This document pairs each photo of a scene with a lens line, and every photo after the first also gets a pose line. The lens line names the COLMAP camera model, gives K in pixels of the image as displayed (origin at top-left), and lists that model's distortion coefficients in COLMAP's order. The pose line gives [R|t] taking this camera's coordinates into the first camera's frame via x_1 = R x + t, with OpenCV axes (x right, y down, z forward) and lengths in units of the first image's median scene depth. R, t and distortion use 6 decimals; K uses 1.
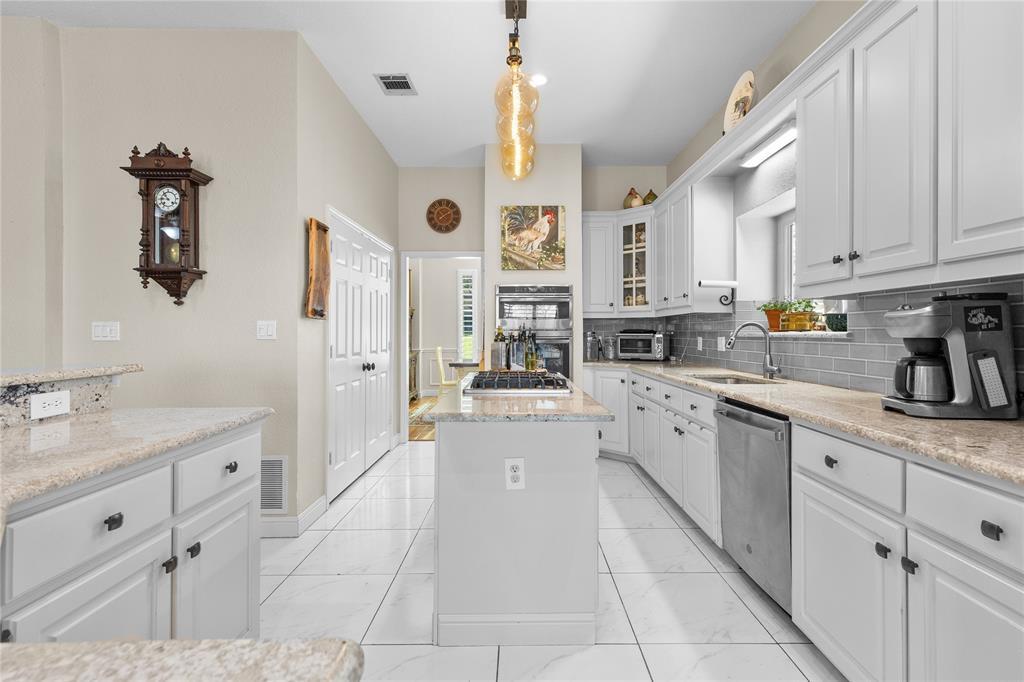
lens RADIAL K [[467.6, 0, 513.9], [0, 467.6, 334.0], [0, 0, 1]] dist [0.009423, -0.001945]
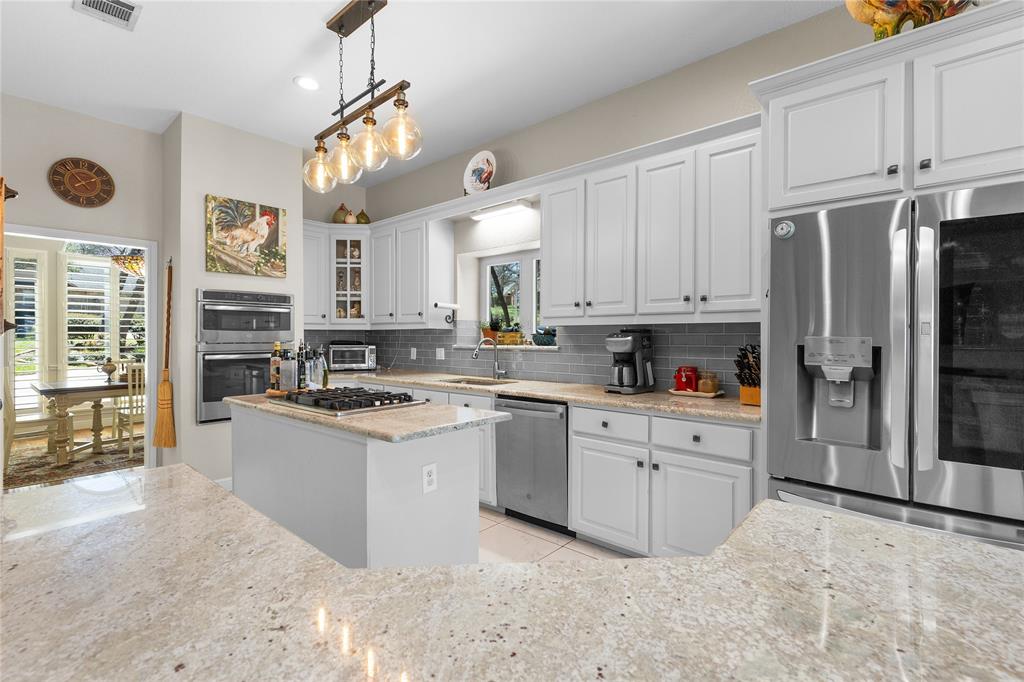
lens RADIAL K [[467.6, 0, 516.8], [0, 467.6, 342.8], [0, 0, 1]] dist [0.009423, -0.001945]
pose [[0.655376, -0.010640, 0.755228, -0.298720], [0.001698, 0.999919, 0.012614, -0.019592], [-0.755301, -0.006985, 0.655341, 0.036666]]
